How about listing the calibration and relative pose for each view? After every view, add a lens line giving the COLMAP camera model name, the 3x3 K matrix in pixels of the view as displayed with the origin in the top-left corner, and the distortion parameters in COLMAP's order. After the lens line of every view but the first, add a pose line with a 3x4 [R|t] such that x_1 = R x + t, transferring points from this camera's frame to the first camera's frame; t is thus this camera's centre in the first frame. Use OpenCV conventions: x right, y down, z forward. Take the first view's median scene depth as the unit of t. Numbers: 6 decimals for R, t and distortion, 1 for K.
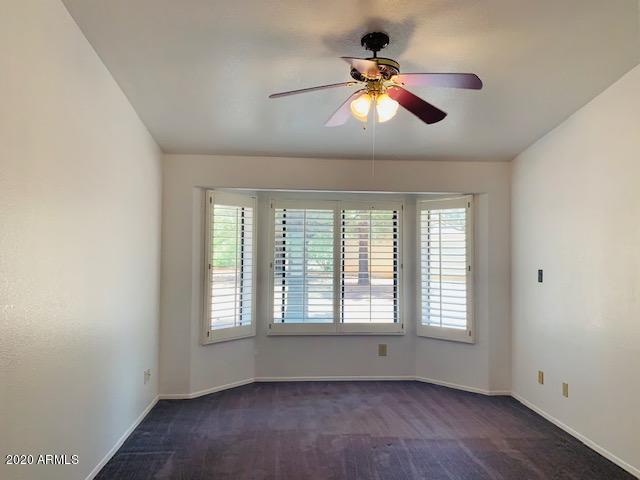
lens RADIAL K [[498.9, 0, 320.4], [0, 498.9, 241.6], [0, 0, 1]] dist [0.081710, -0.037097]
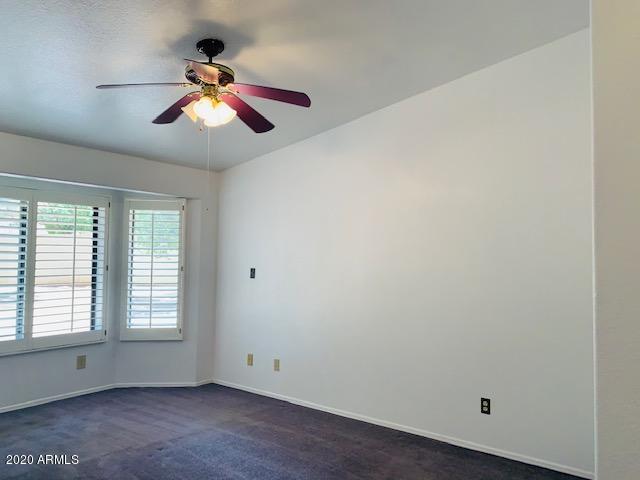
lens RADIAL K [[498.9, 0, 320.3], [0, 498.9, 241.4], [0, 0, 1]] dist [0.081710, -0.037097]
pose [[0.691162, 0.023430, 0.722320, -0.273236], [-0.020363, 0.999709, -0.012943, 0.004398], [-0.722413, -0.005763, 0.691438, 0.072813]]
